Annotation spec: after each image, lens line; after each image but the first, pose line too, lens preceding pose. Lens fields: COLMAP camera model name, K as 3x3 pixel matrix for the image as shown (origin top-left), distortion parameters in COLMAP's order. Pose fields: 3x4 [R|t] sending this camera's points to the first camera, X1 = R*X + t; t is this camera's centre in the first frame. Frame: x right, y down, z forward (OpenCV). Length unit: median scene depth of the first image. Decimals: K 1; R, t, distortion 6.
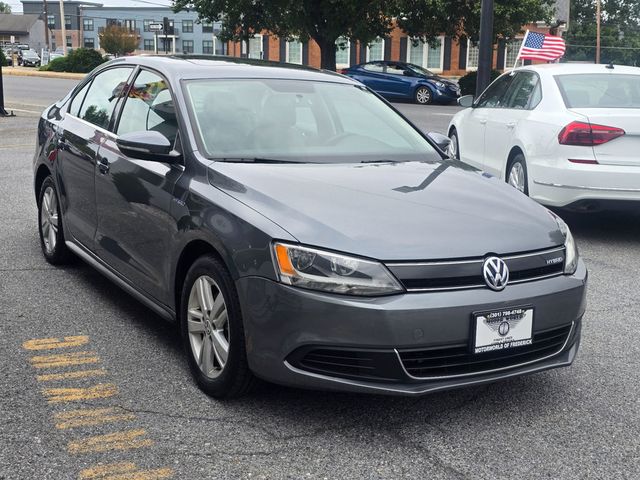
lens RADIAL K [[433.2, 0, 281.8], [0, 433.2, 249.1], [0, 0, 1]] dist [0.038596, -0.026849]
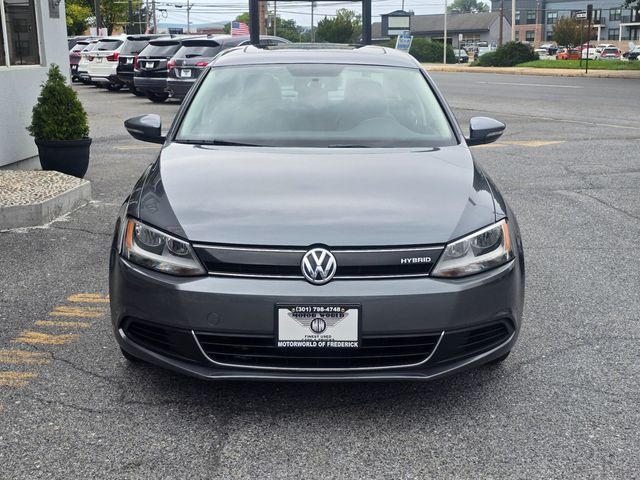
lens RADIAL K [[433.2, 0, 323.8], [0, 433.2, 237.6], [0, 0, 1]] dist [0.038596, -0.026849]
pose [[0.954939, 0.076342, -0.286816, 0.763384], [-0.074789, 0.997065, 0.016384, -0.021044], [0.287225, 0.005805, 0.957846, 0.115106]]
